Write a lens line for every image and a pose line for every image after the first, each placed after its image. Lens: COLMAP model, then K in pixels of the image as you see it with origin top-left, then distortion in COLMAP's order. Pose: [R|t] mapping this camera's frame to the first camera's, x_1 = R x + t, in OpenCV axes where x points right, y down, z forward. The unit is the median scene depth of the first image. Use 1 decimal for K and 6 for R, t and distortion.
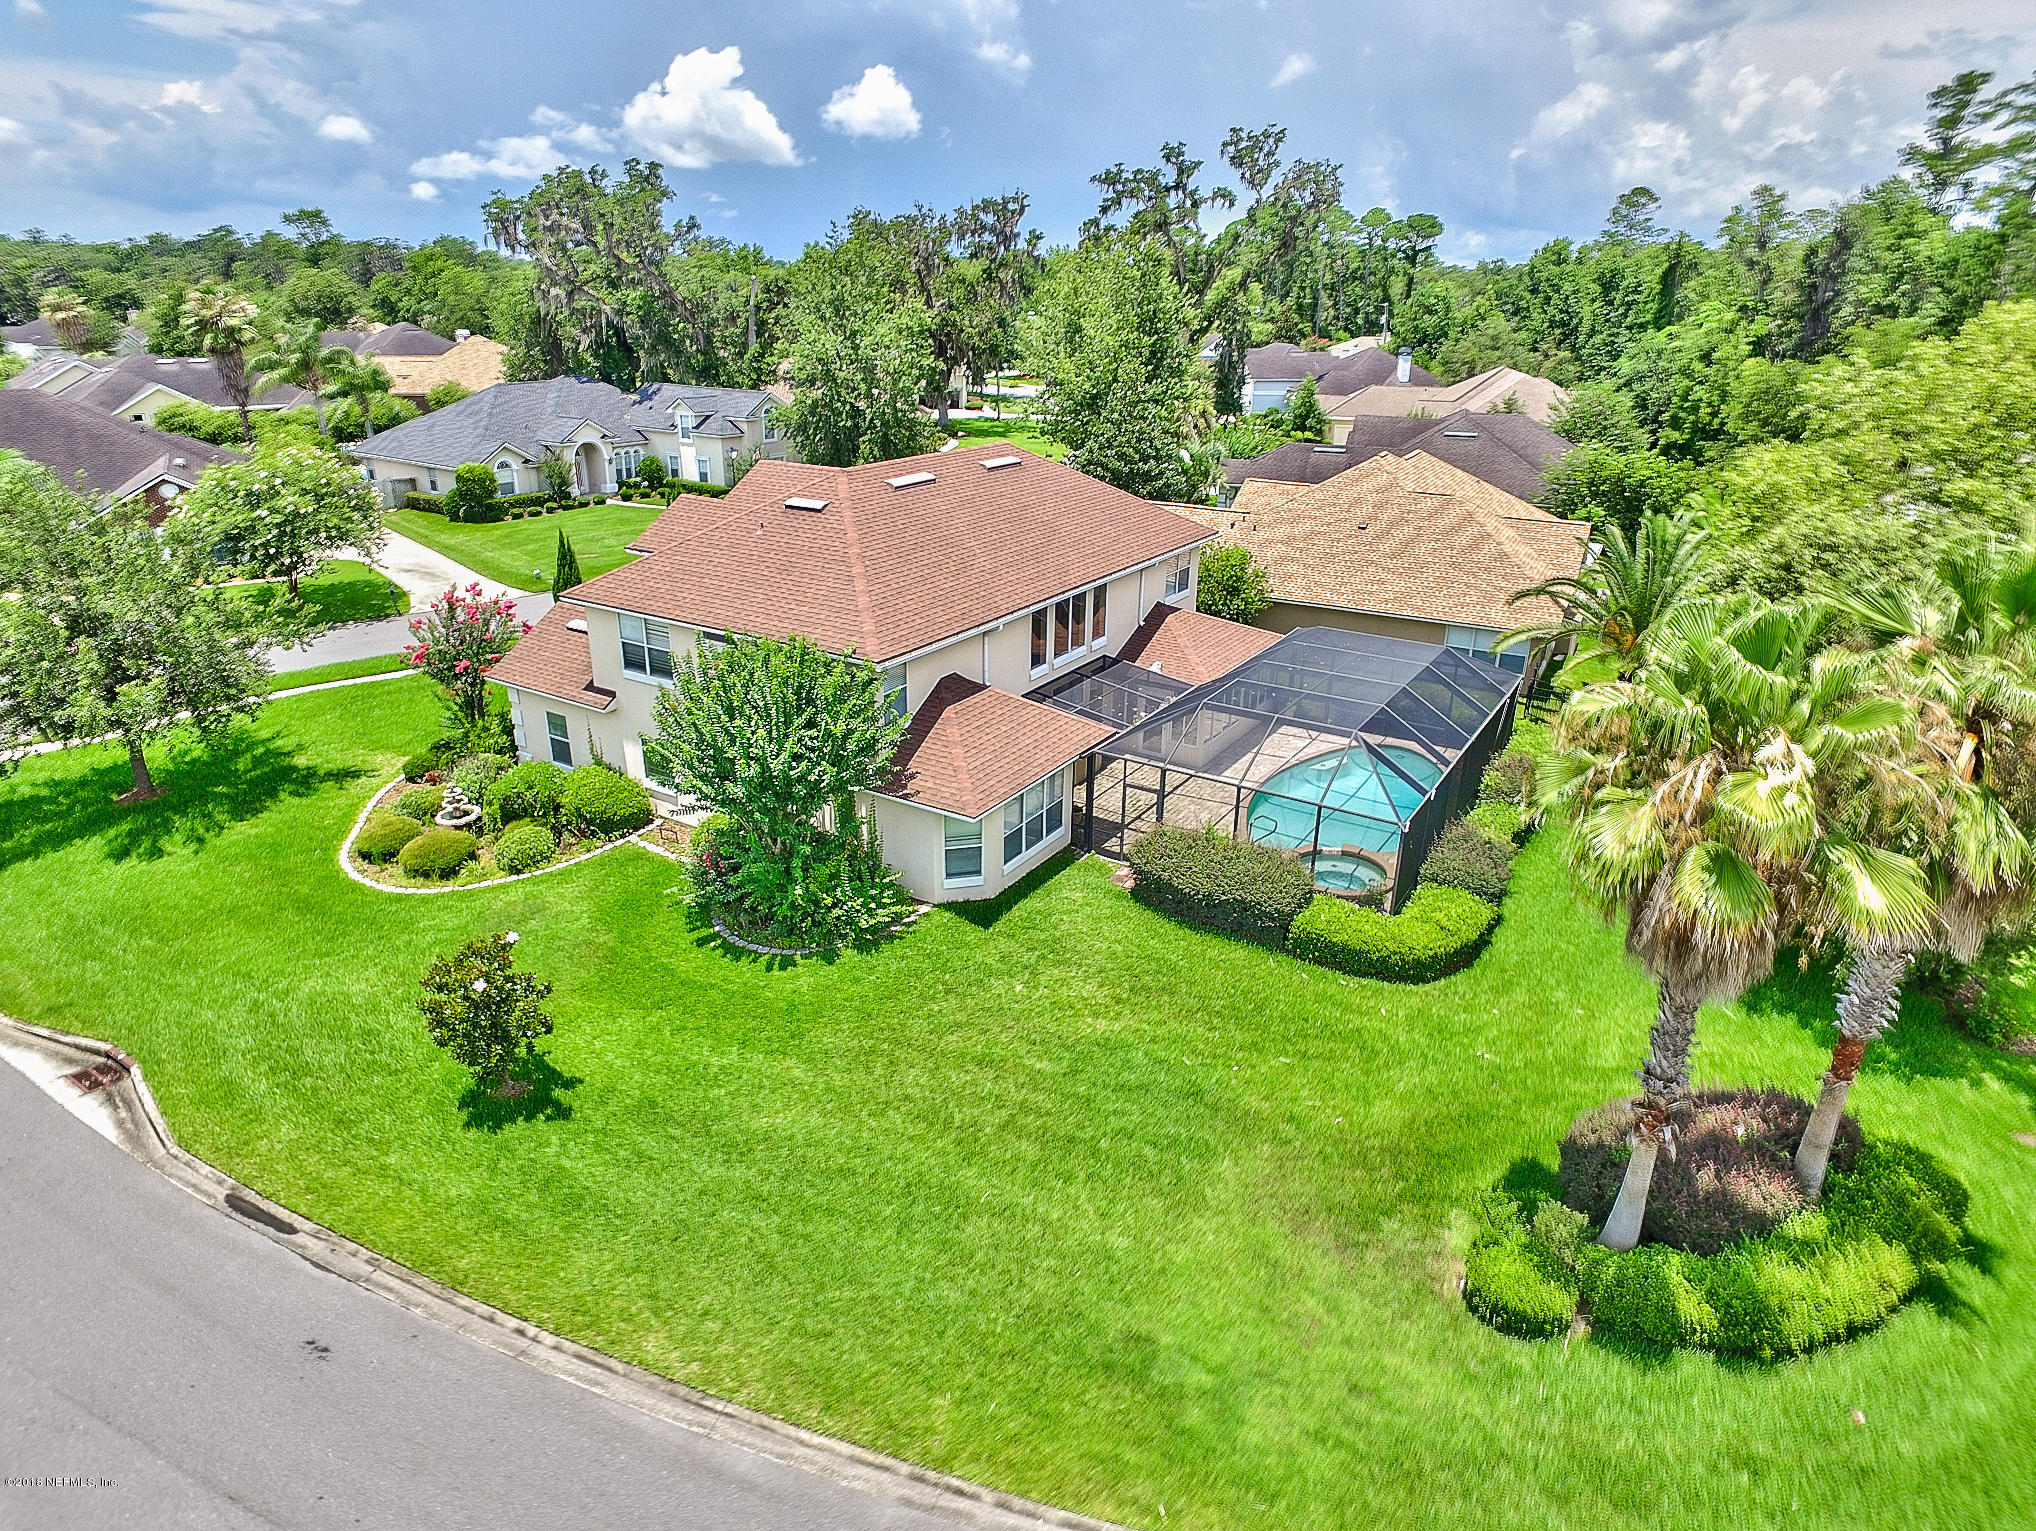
lens RADIAL K [[1195.4, 0, 1020.3], [0, 1195.4, 766.0], [0, 0, 1]] dist [-0.005406, 0.002958]
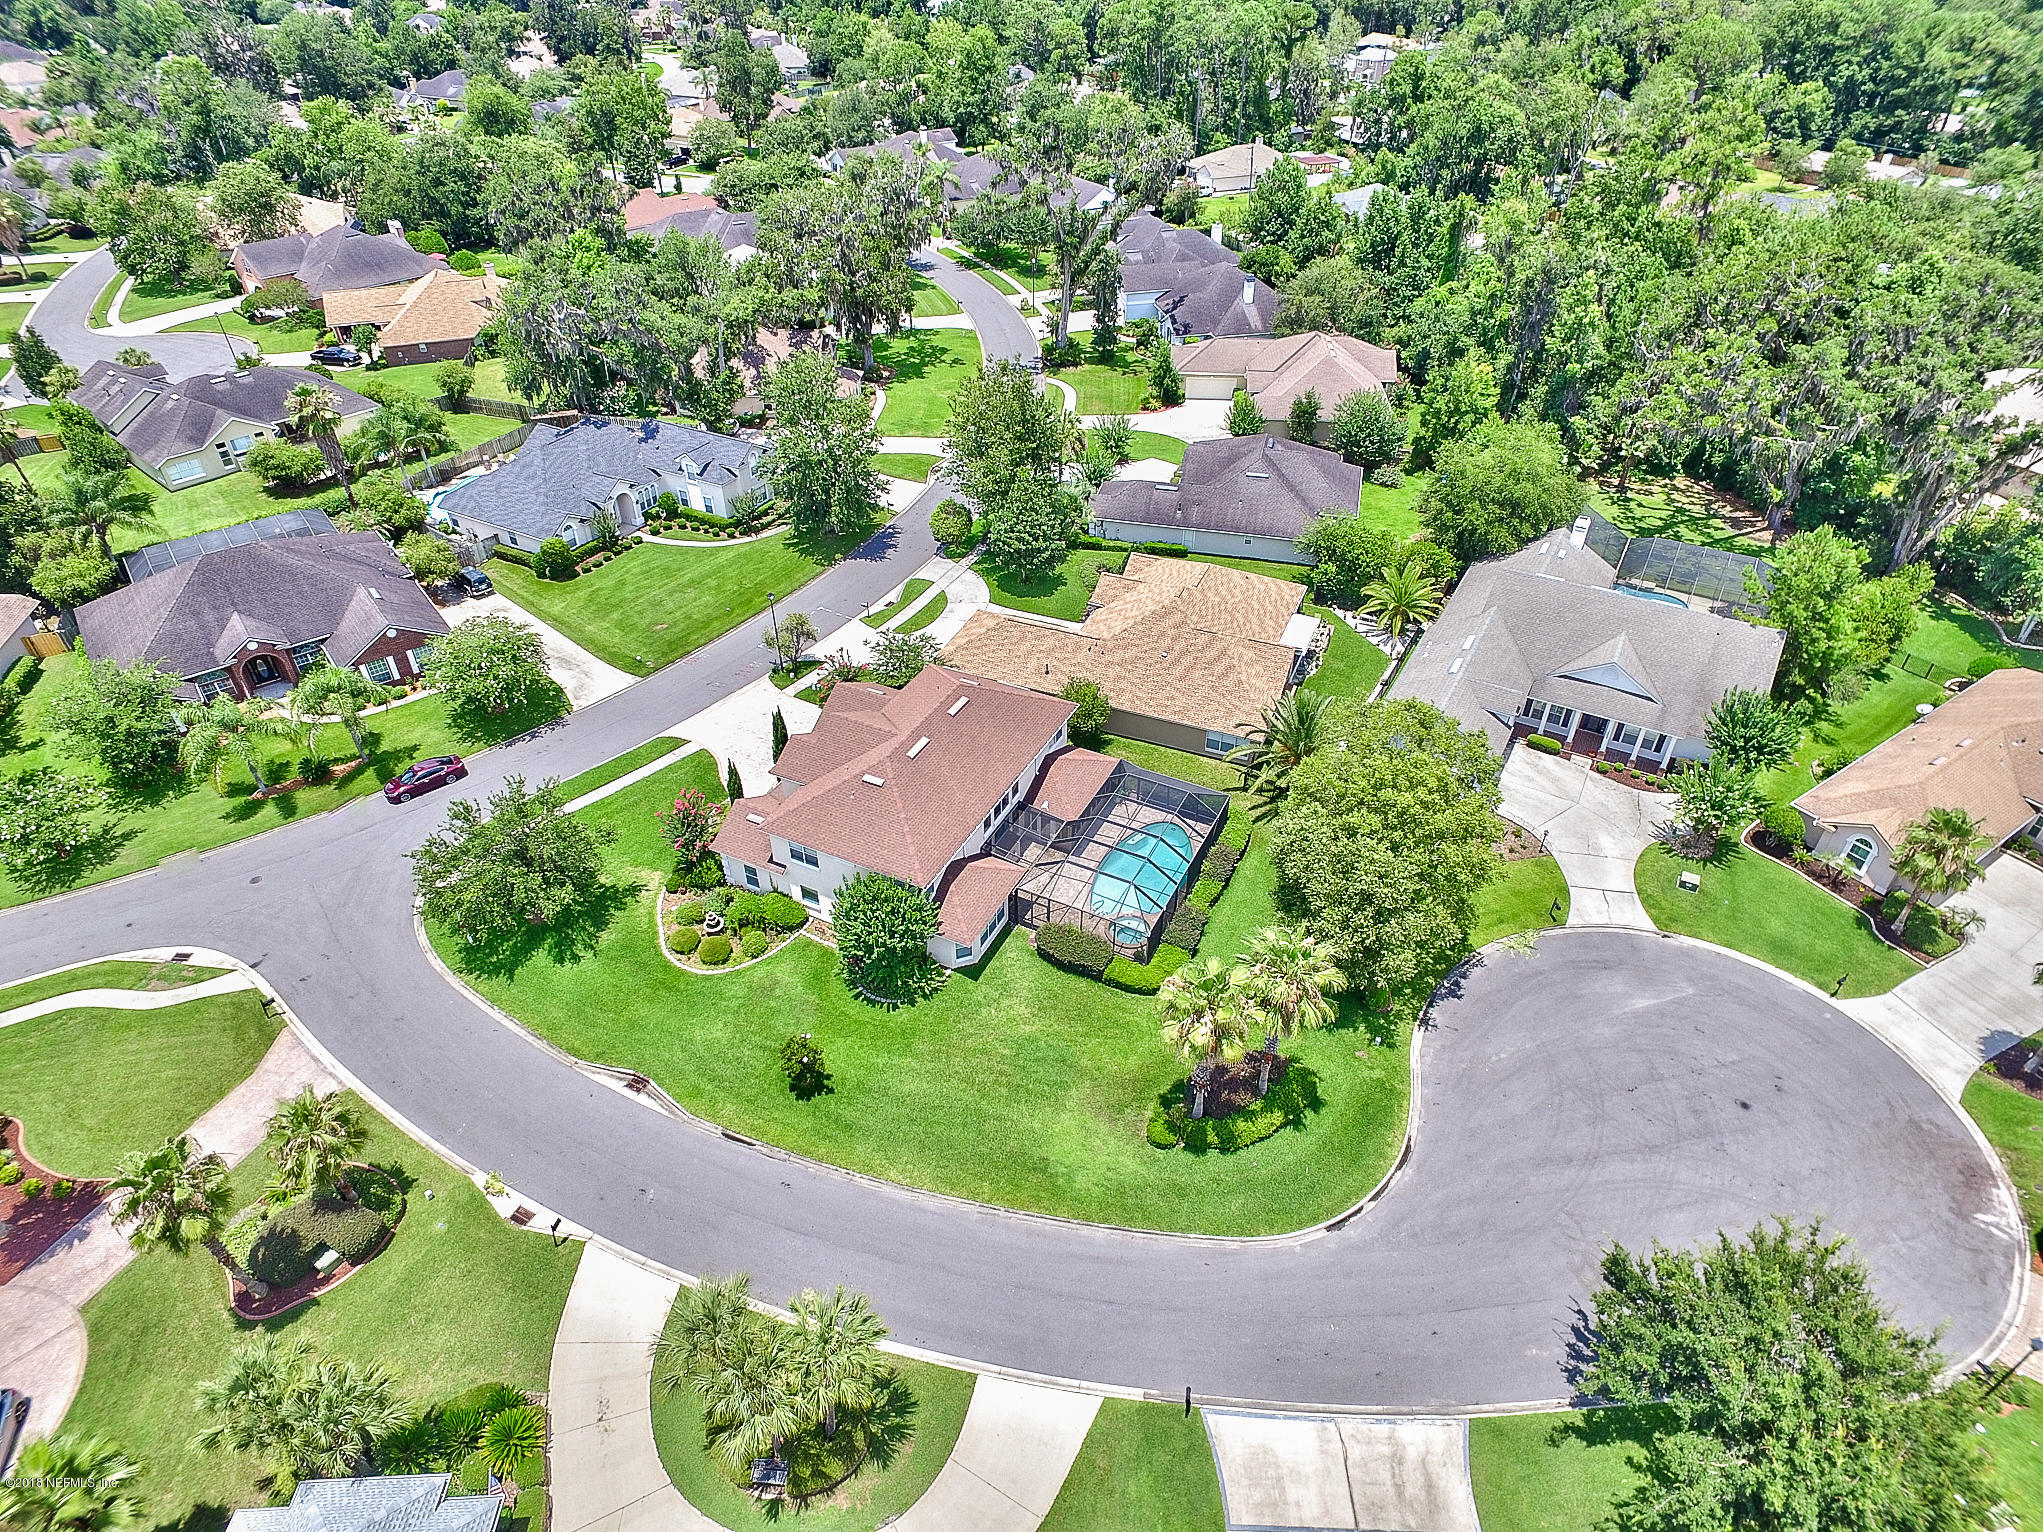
lens RADIAL K [[1199.5, 0, 1022.0], [0, 1199.5, 766.2], [0, 0, 1]] dist [-0.005406, 0.002958]
pose [[0.995780, -0.067943, 0.061695, -0.054169], [0.049586, 0.963990, 0.261275, -0.861354], [-0.077225, -0.257113, 0.963291, -1.138435]]
